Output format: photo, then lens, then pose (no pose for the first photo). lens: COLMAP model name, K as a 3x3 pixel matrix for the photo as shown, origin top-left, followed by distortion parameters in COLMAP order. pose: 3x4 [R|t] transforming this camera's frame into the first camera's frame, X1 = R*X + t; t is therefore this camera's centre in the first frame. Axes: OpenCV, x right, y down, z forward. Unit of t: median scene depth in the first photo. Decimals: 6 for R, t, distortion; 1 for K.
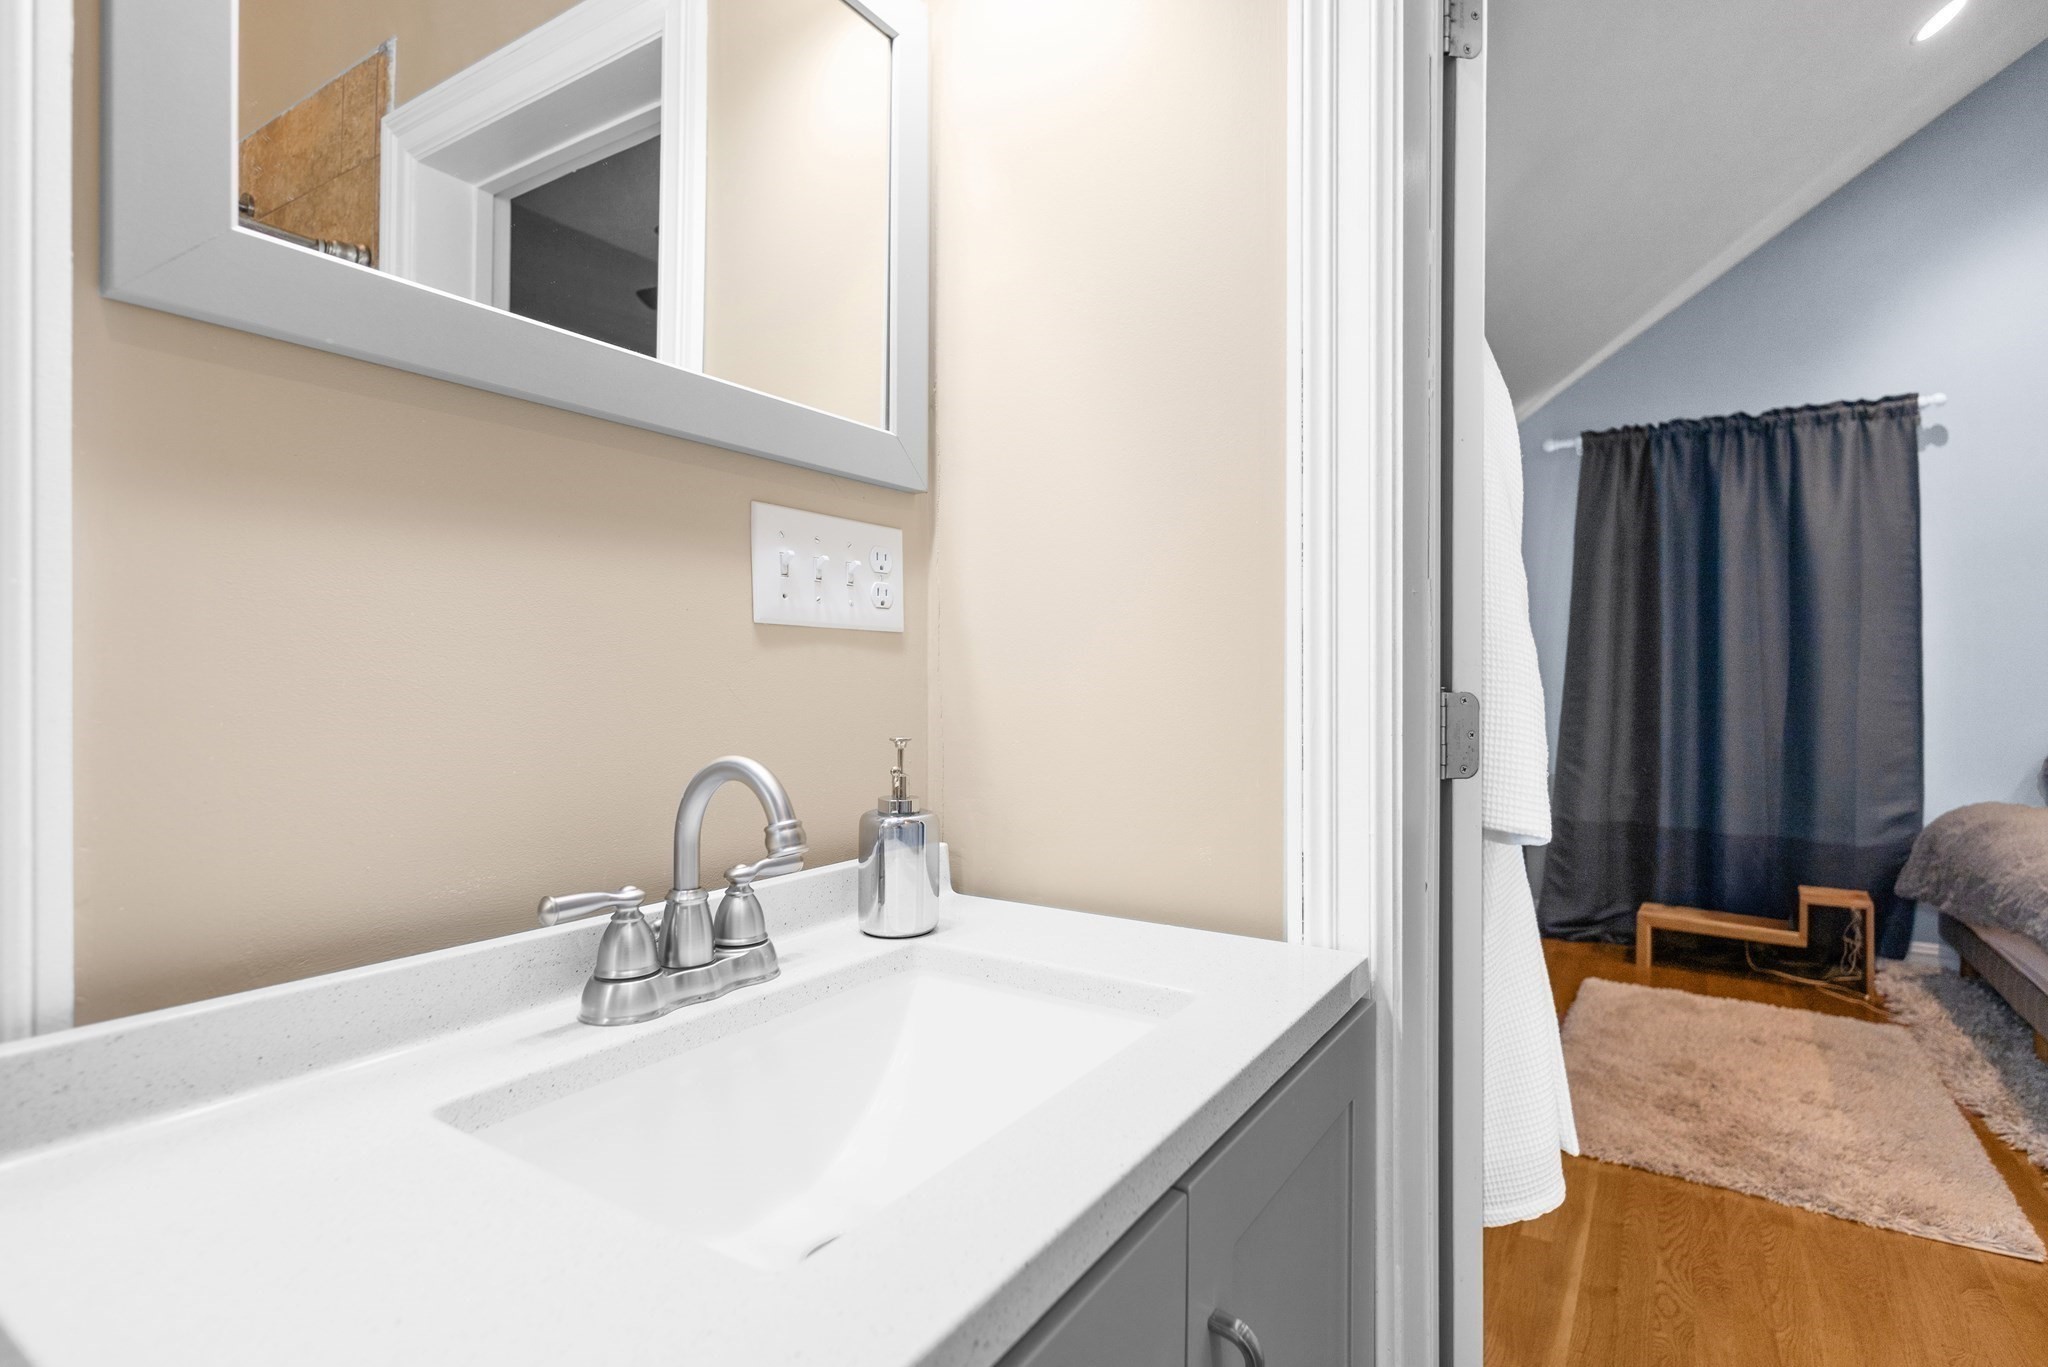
lens RADIAL K [[961.6, 0, 1034.5], [0, 961.6, 691.0], [0, 0, 1]] dist [0.005111, -0.000808]
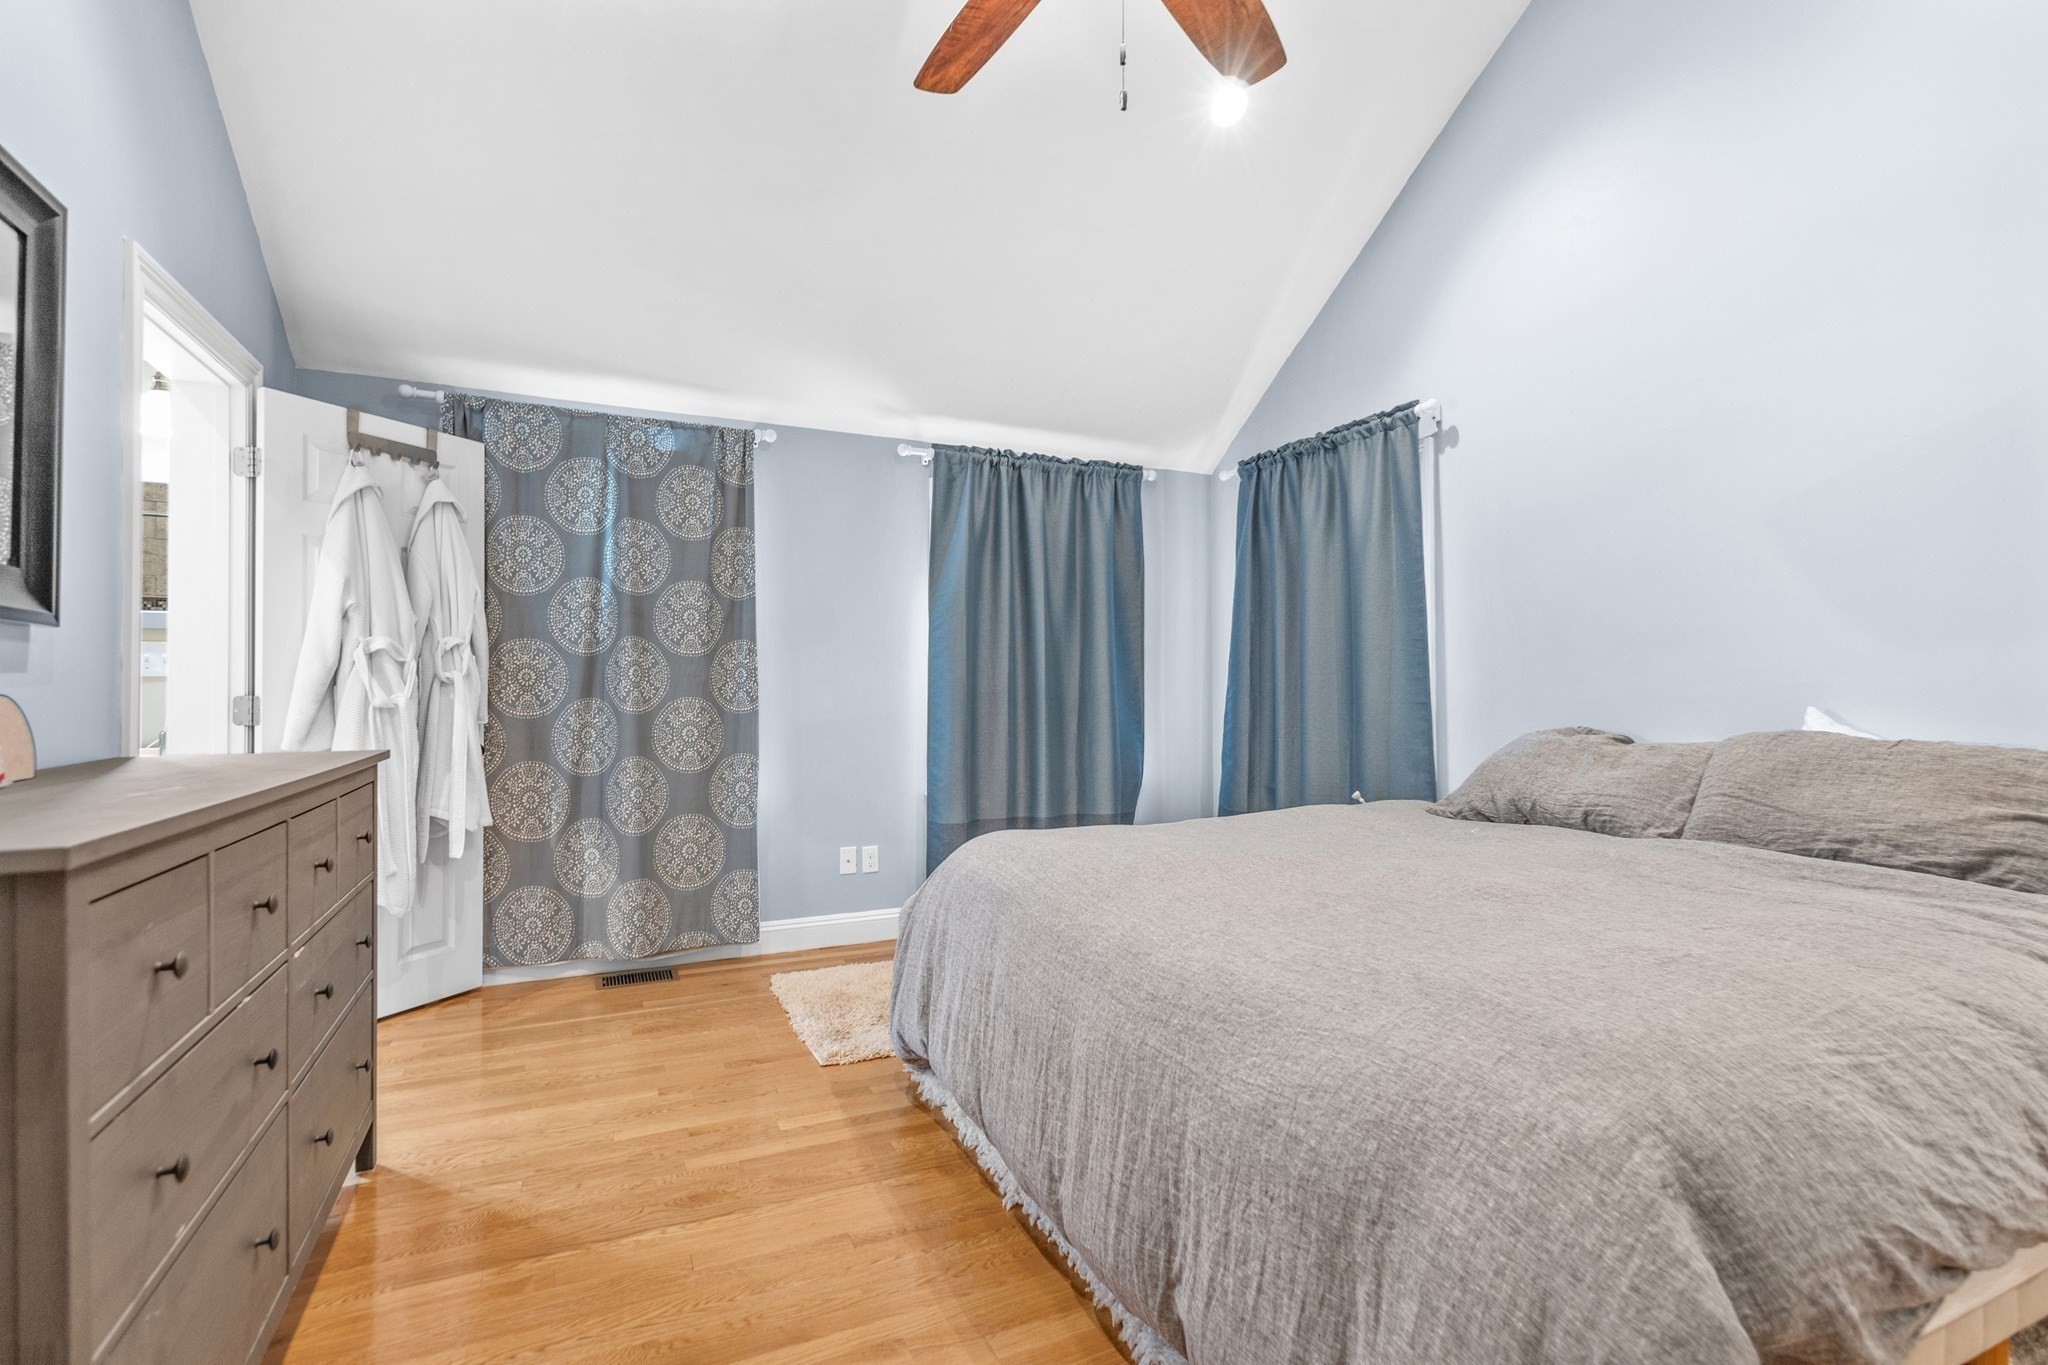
lens RADIAL K [[949.8, 0, 1028.8], [0, 949.8, 677.1], [0, 0, 1]] dist [0.007125, -0.002222]
pose [[0.832487, -0.008198, -0.553983, 1.138604], [0.001269, 0.999916, -0.012889, -0.002869], [0.554042, 0.010027, 0.832428, -0.064427]]
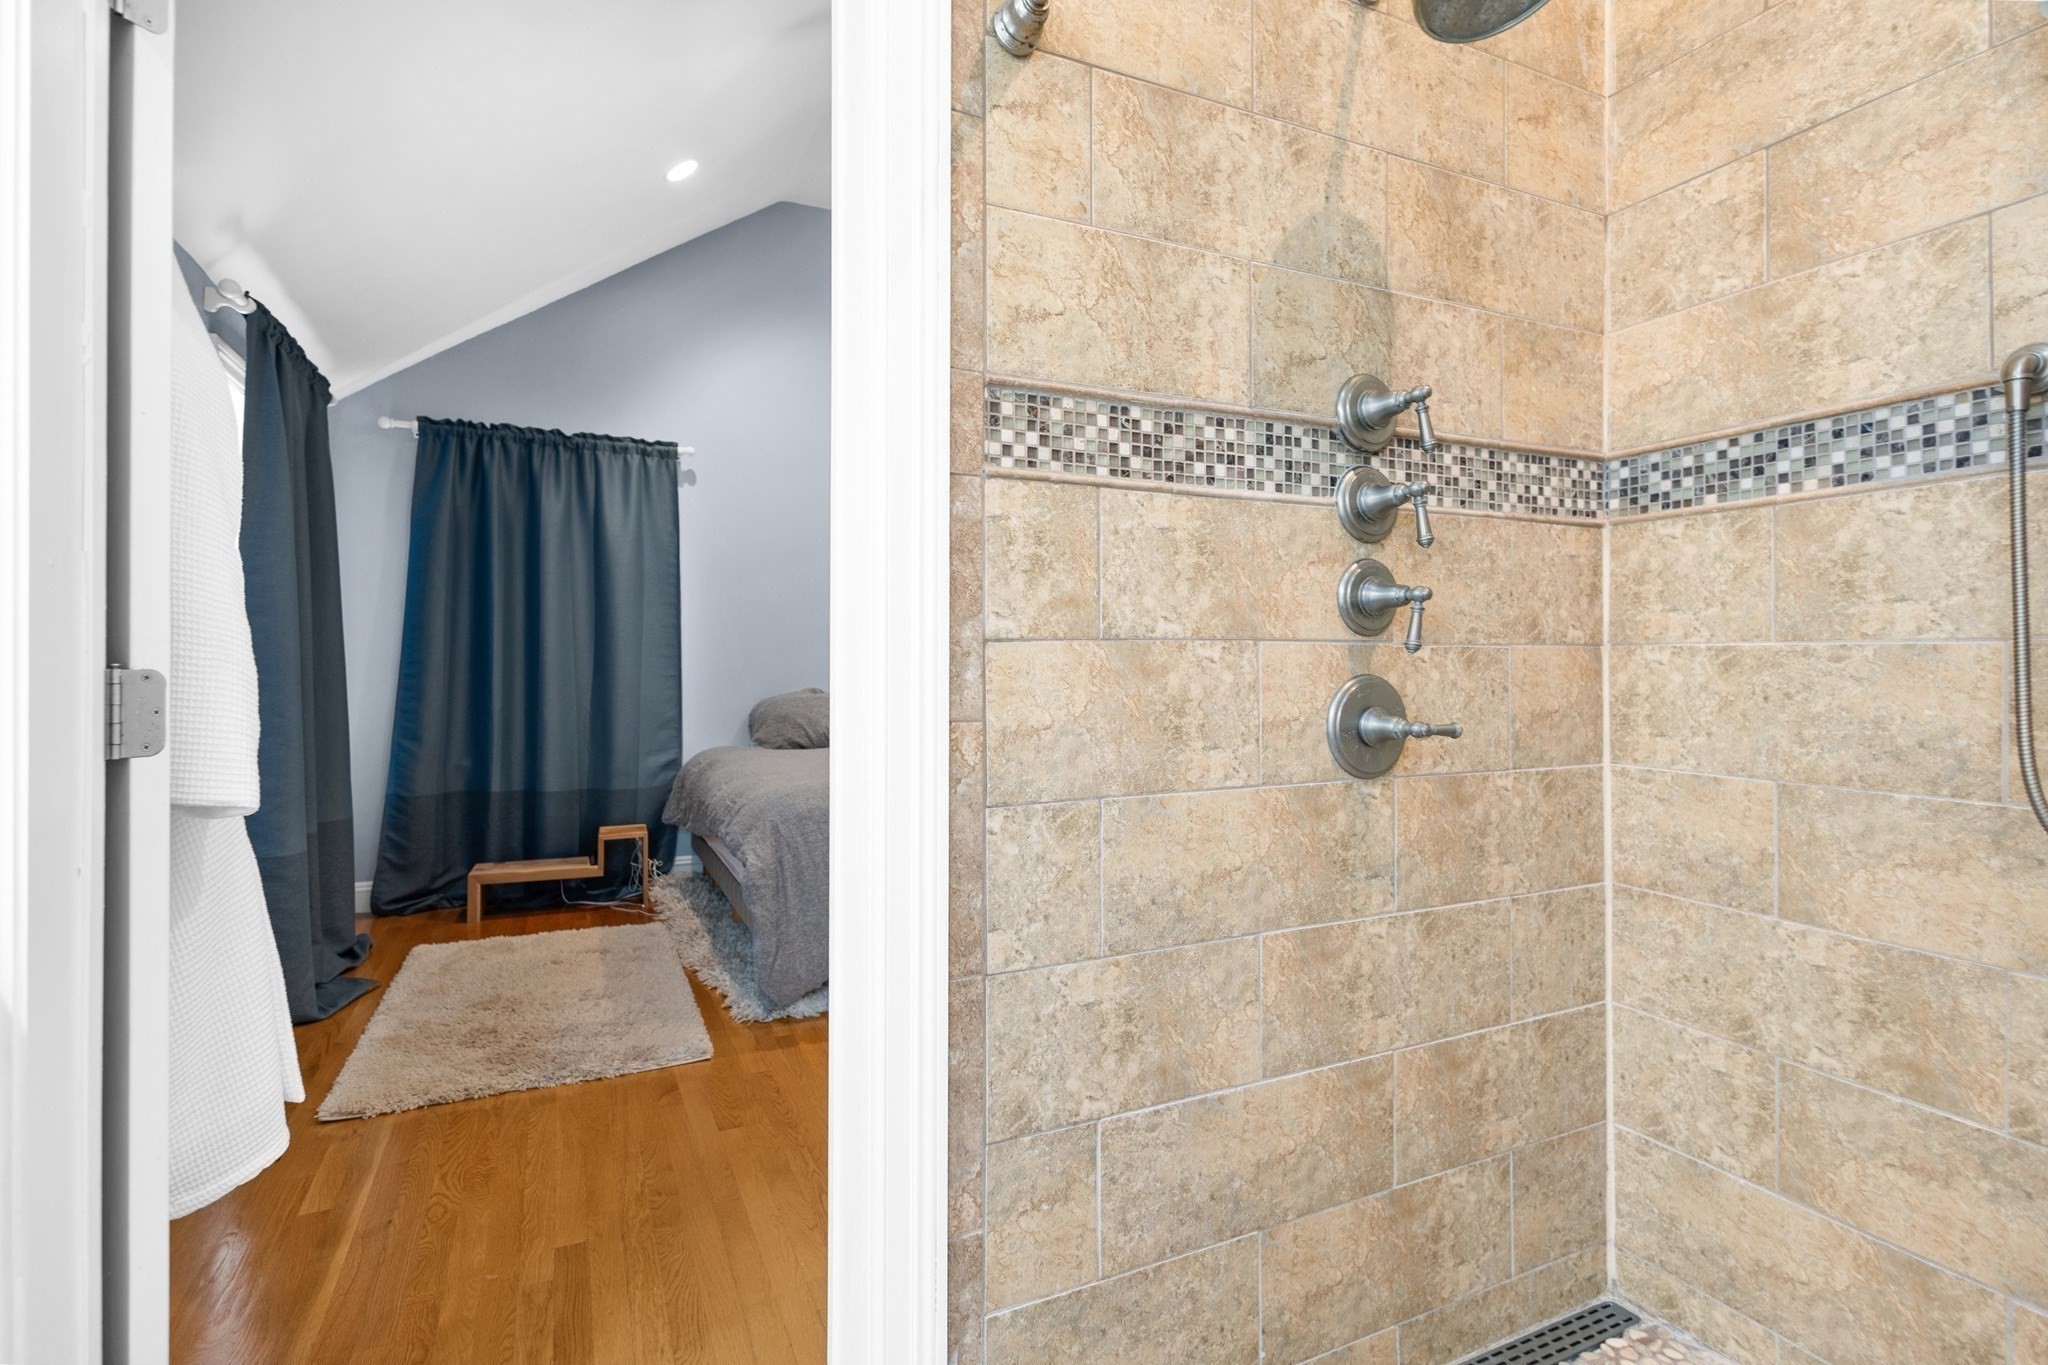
lens RADIAL K [[975.5, 0, 1034.1], [0, 975.5, 661.8], [0, 0, 1]] dist [0.009760, -0.000410]
pose [[0.522713, 0.000509, 0.852509, 0.025120], [0.005583, 0.999976, -0.004020, 0.000942], [-0.852491, 0.006861, 0.522697, -0.120596]]
